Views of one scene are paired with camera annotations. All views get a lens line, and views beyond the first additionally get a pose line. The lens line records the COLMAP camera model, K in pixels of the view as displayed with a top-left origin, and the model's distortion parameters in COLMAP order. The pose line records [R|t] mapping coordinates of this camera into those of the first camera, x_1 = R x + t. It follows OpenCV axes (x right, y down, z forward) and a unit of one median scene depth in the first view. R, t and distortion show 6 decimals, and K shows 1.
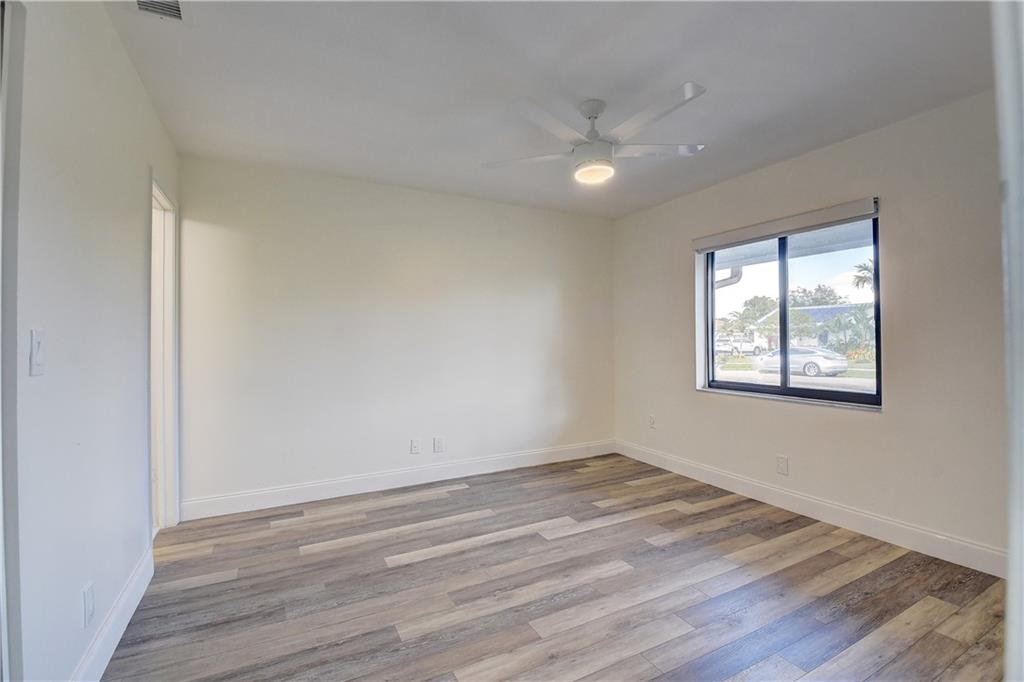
lens RADIAL K [[460.5, 0, 516.5], [0, 460.5, 342.7], [0, 0, 1]] dist [-0.015137, -0.002877]
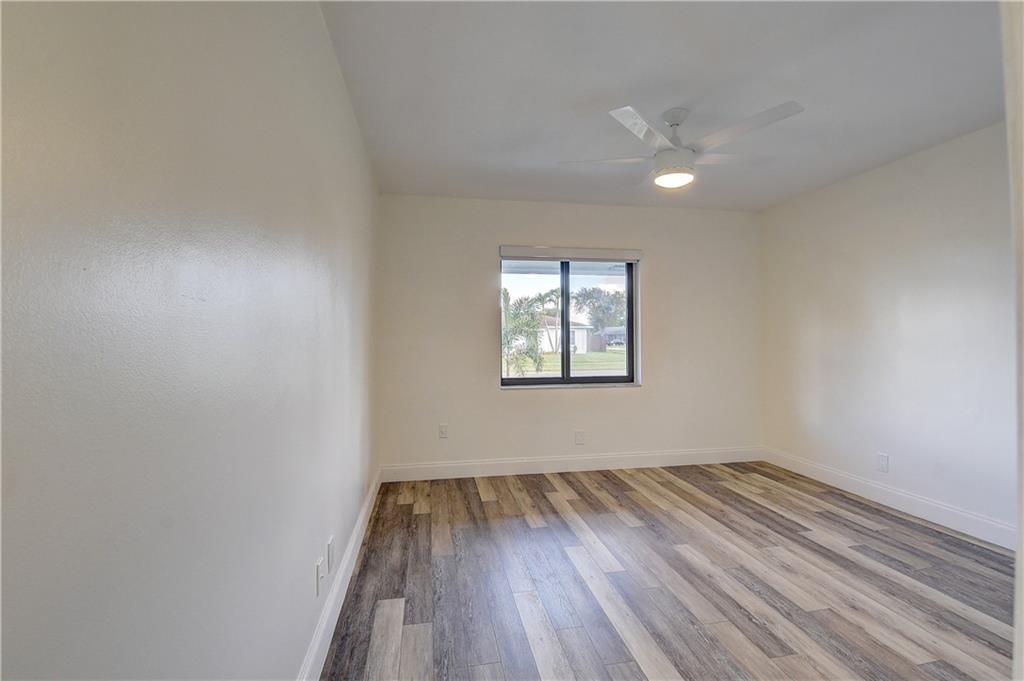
lens RADIAL K [[460.5, 0, 505.4], [0, 460.5, 342.3], [0, 0, 1]] dist [-0.015137, -0.002877]
pose [[0.293810, -0.015796, 0.955733, -0.702552], [0.004650, 0.999875, 0.015096, -0.021750], [-0.955852, 0.000009, 0.293847, 0.807575]]
